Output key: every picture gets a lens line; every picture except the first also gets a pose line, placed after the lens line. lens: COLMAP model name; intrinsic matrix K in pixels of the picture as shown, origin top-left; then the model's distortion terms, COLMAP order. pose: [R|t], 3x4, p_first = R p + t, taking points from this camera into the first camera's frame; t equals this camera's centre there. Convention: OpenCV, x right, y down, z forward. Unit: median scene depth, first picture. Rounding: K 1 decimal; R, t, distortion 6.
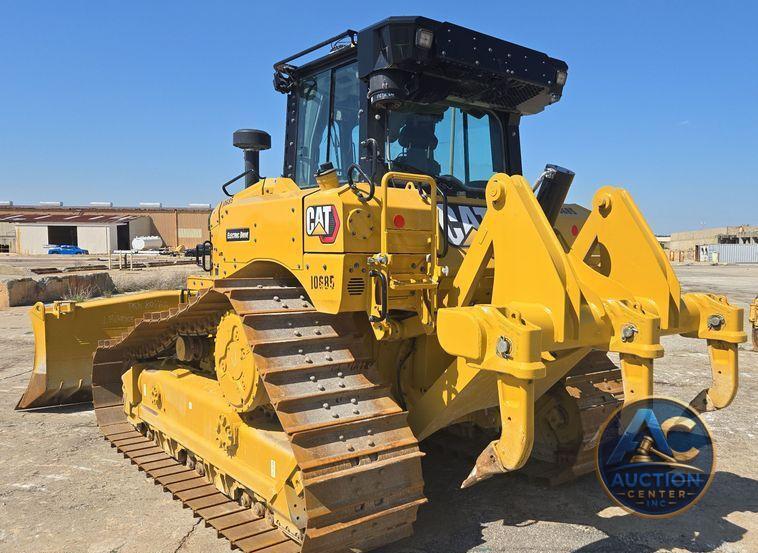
lens RADIAL K [[628.4, 0, 379.0], [0, 628.4, 276.5], [0, 0, 1]] dist [0.008298, 0.005150]
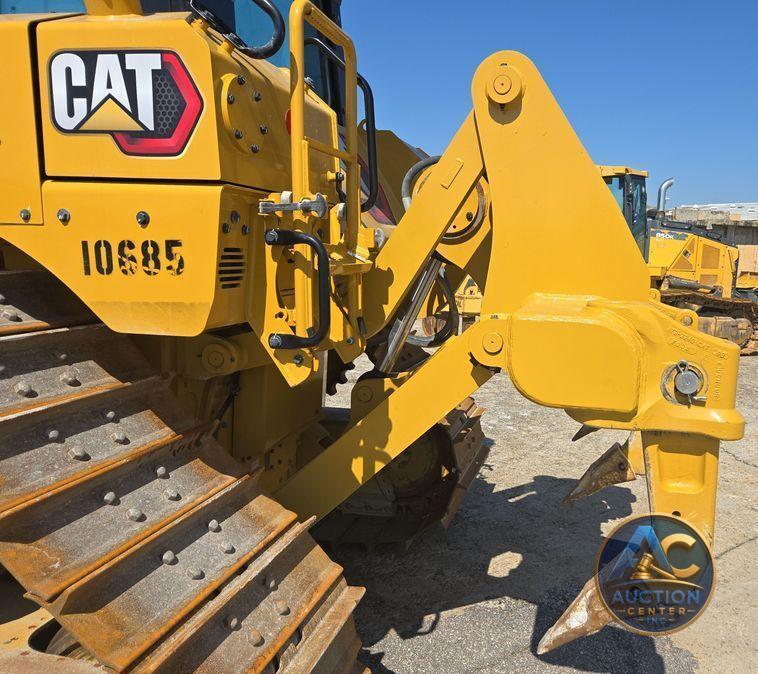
lens RADIAL K [[639.1, 0, 379.2], [0, 639.1, 347.7], [0, 0, 1]] dist [0.058461, -0.075390]
pose [[0.726505, -0.088781, 0.681402, -0.257966], [0.000971, 0.991750, 0.128181, 0.013813], [-0.687161, -0.092462, 0.720598, 0.599249]]
